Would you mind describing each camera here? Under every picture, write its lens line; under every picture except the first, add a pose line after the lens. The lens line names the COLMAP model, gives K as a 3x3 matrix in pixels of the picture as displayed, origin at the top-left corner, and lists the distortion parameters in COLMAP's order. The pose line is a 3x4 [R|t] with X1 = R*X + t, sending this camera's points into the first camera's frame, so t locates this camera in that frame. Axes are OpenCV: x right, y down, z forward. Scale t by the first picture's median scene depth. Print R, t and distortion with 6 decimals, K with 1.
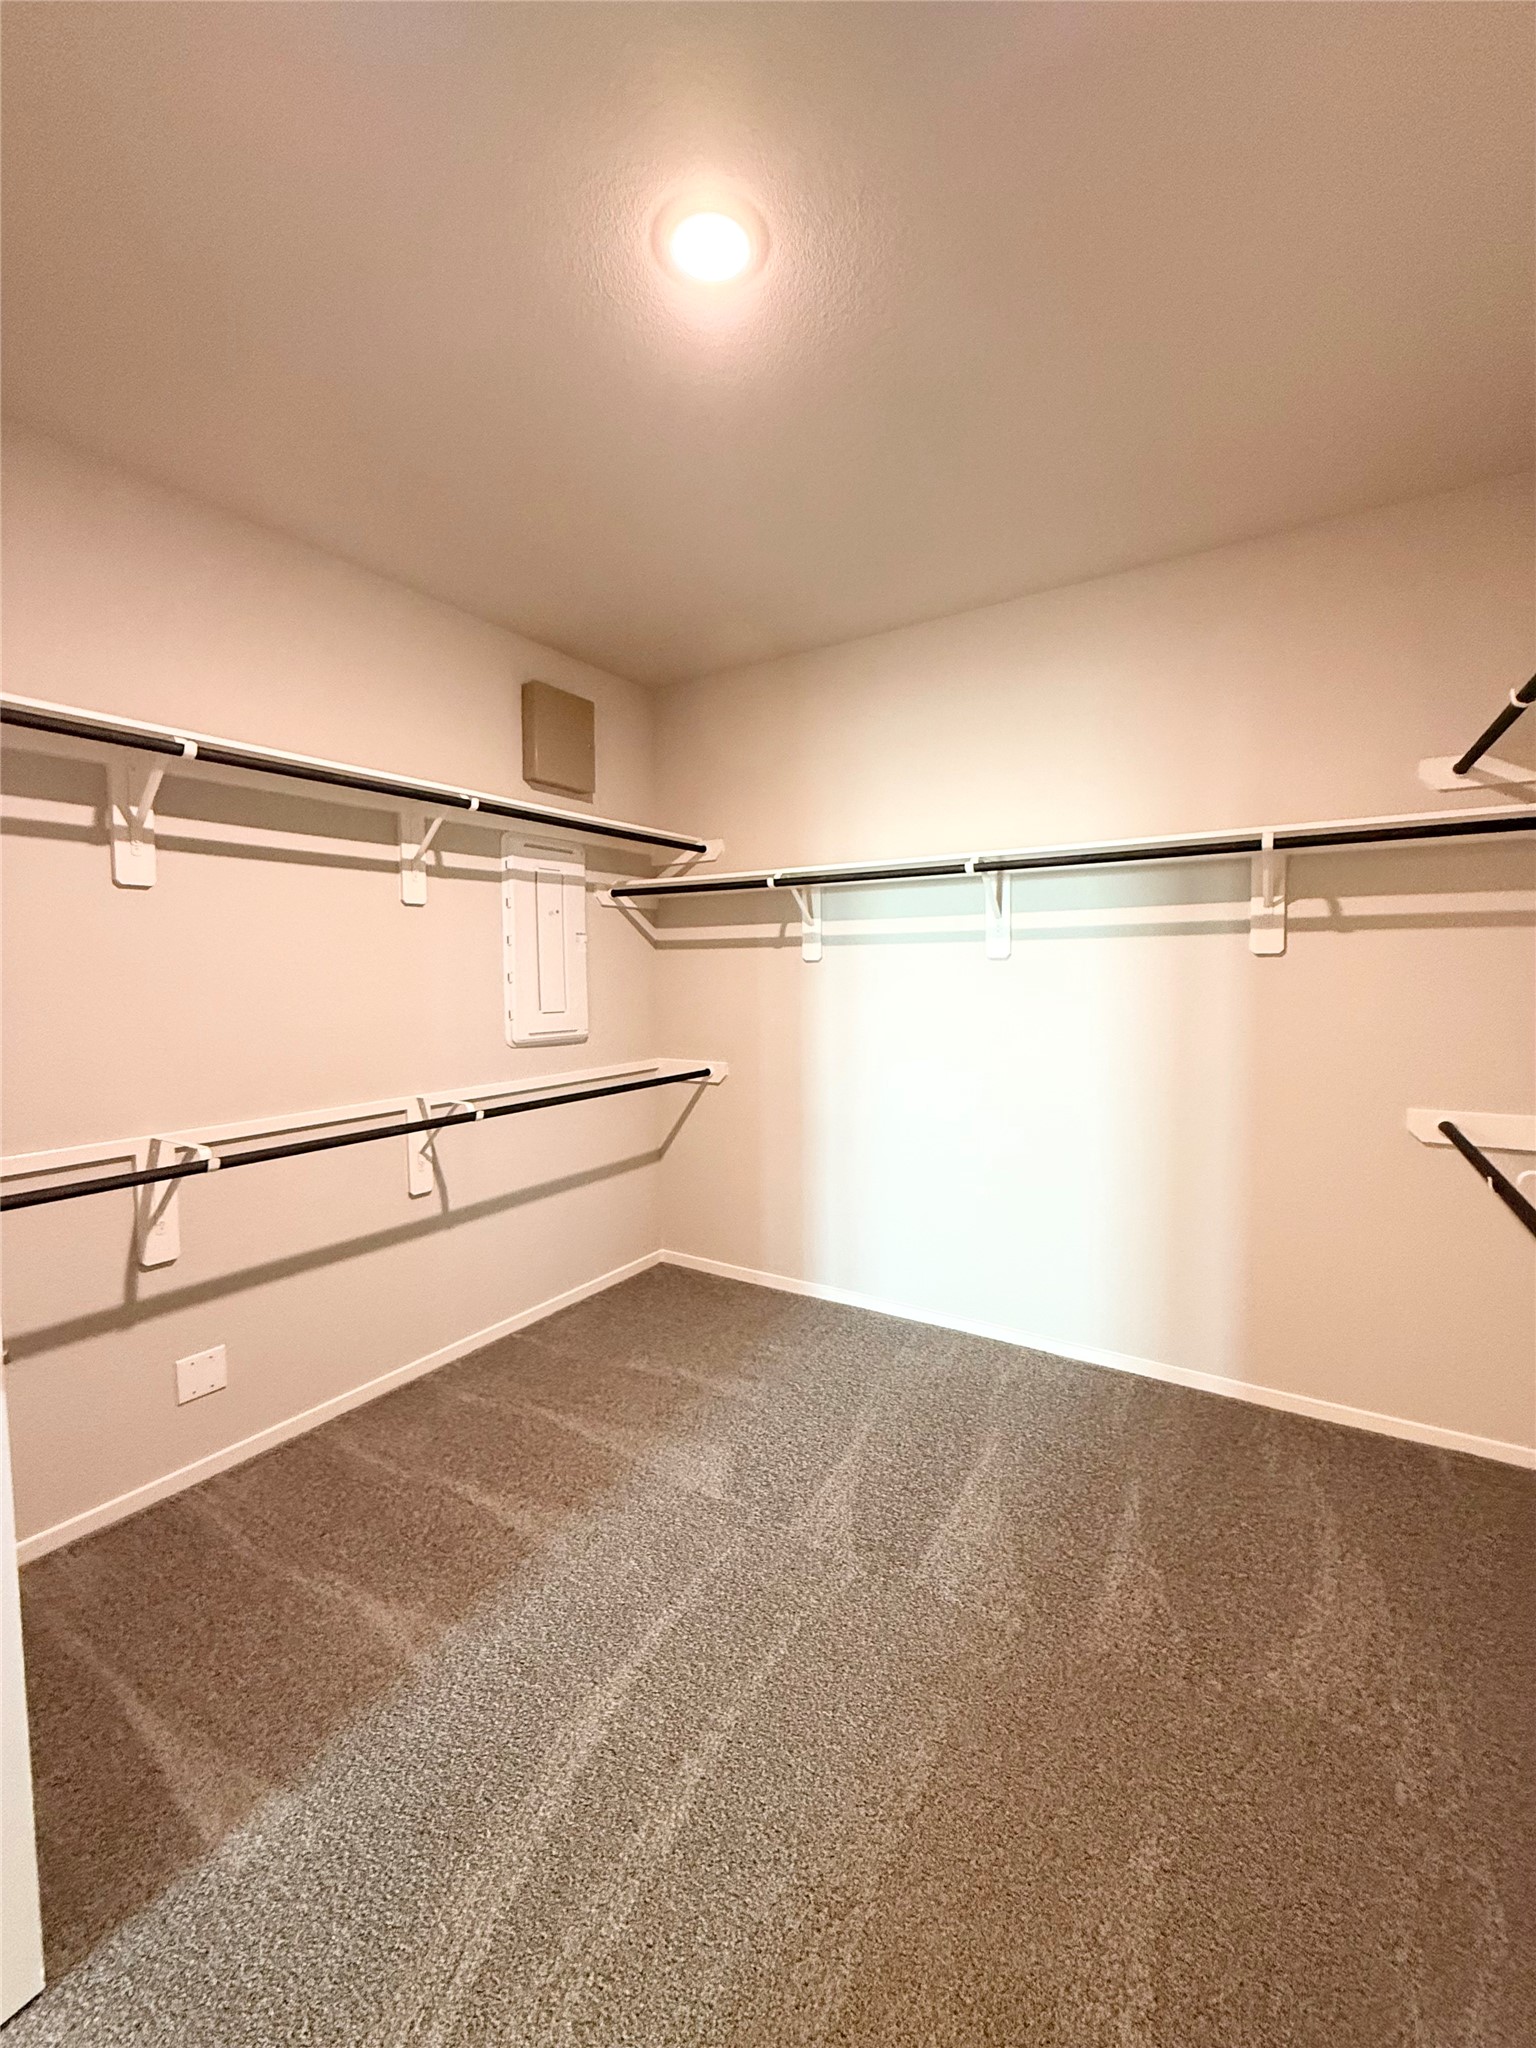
lens RADIAL K [[818.8, 0, 777.4], [0, 818.8, 1032.4], [0, 0, 1]] dist [0.003946, 0.000148]
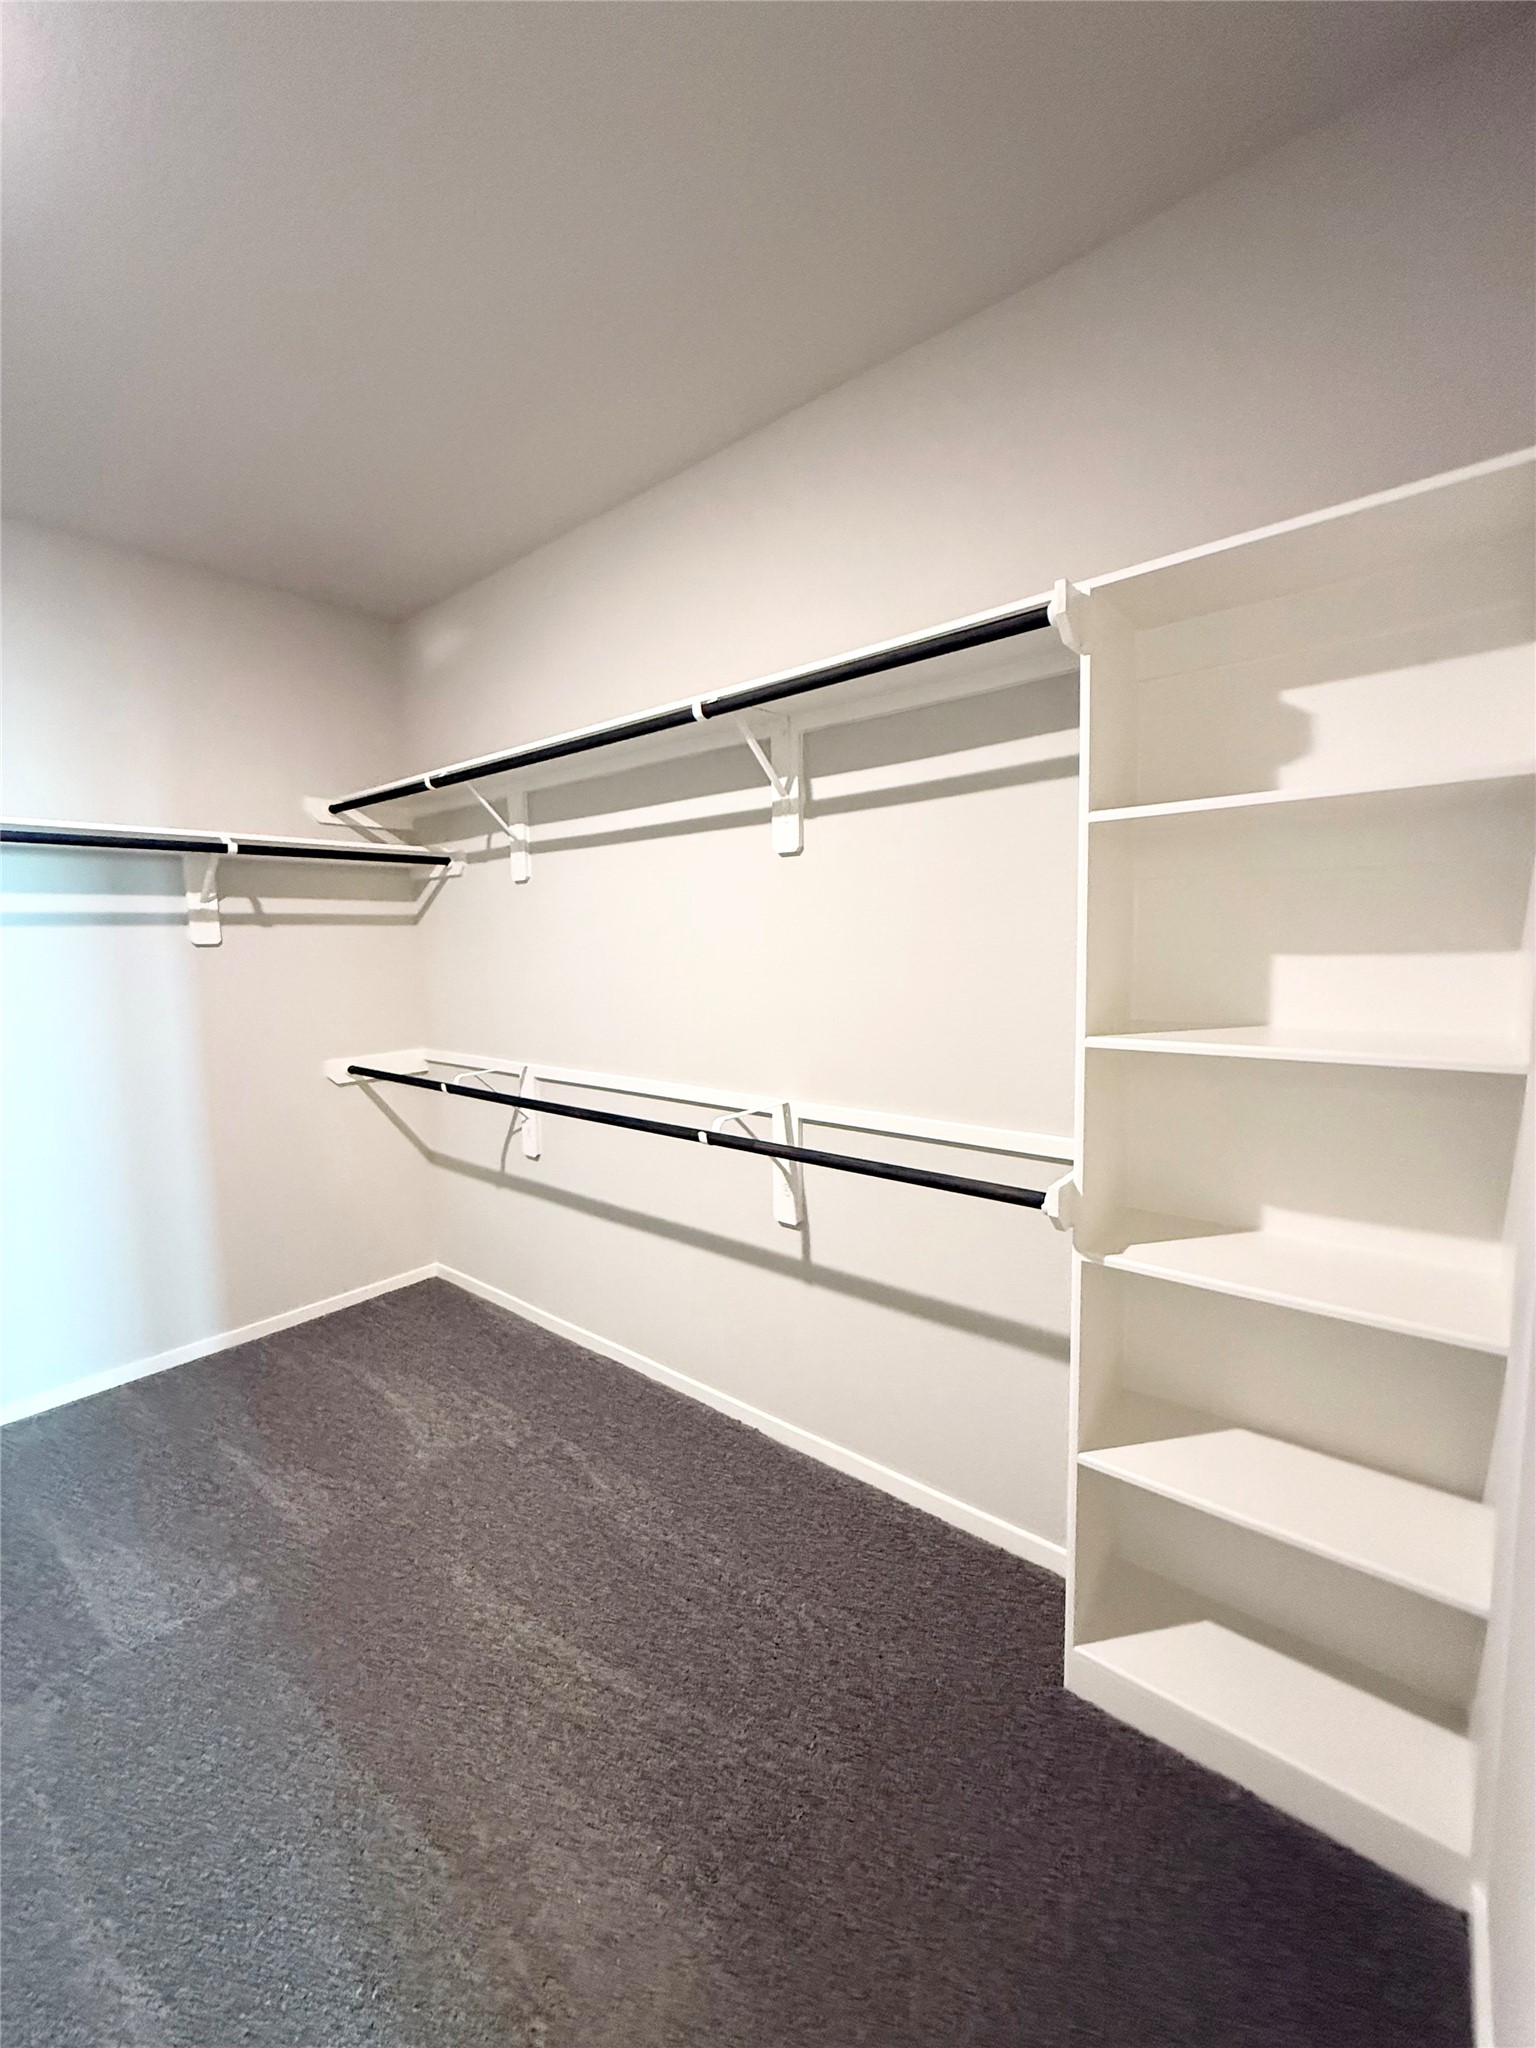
lens RADIAL K [[818.8, 0, 768.6], [0, 818.8, 1017.2], [0, 0, 1]] dist [0.003946, 0.000148]
pose [[0.122879, -0.082558, 0.988982, -0.438166], [0.098965, 0.992586, 0.070562, 0.000203], [-0.987475, 0.089204, 0.130138, 0.109452]]
